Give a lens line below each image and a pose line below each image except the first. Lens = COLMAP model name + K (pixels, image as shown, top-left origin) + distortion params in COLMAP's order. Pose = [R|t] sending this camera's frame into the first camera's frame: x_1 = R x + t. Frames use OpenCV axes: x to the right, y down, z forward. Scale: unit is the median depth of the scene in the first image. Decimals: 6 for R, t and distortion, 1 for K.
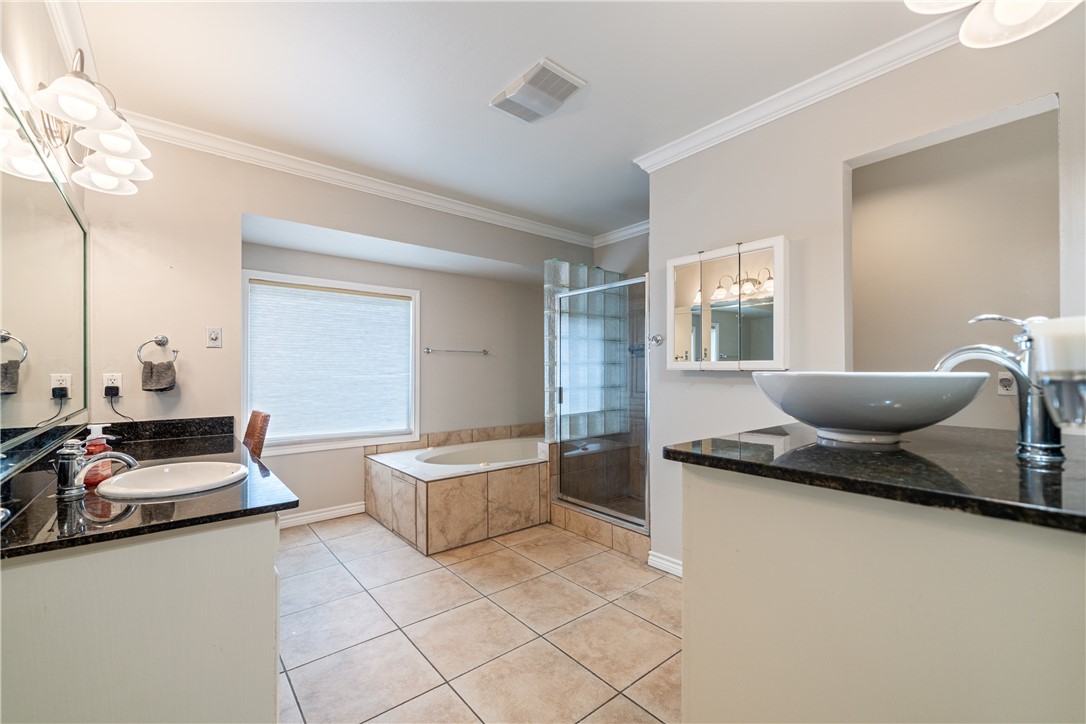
lens RADIAL K [[440.8, 0, 549.8], [0, 440.8, 365.4], [0, 0, 1]] dist [-0.001128, -0.000122]
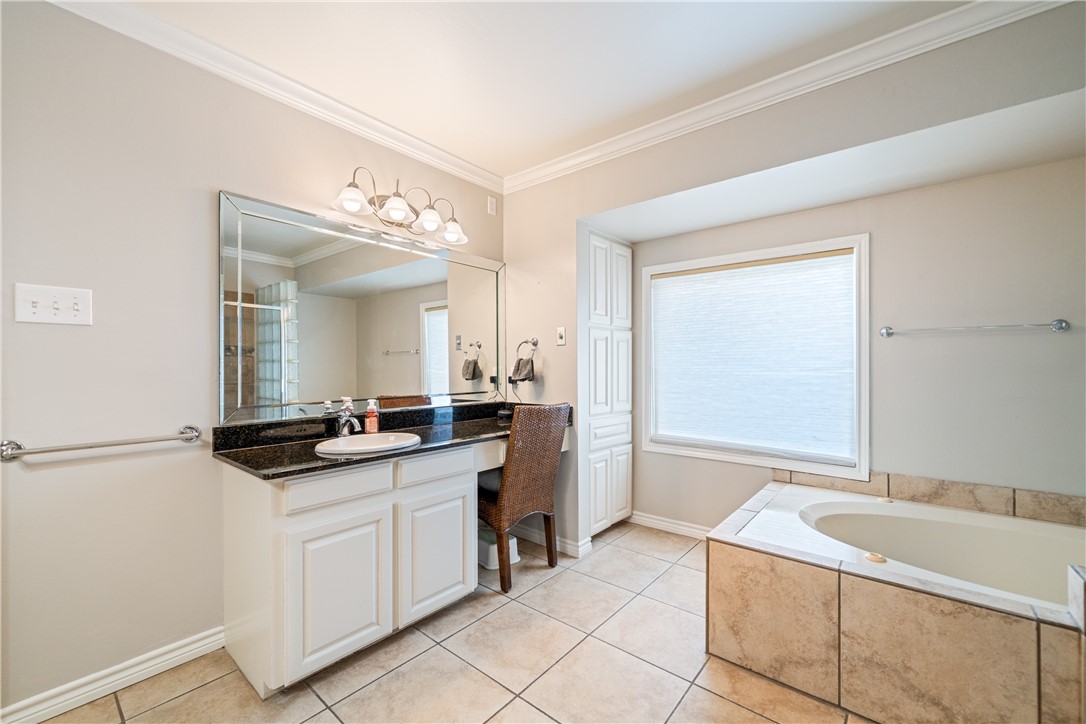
lens RADIAL K [[440.8, 0, 545.2], [0, 440.8, 365.8], [0, 0, 1]] dist [-0.001128, -0.000122]
pose [[0.181036, -0.000294, -0.983476, 0.293807], [0.010919, 0.999939, 0.001711, 0.008750], [0.983416, -0.011048, 0.181028, 0.615887]]
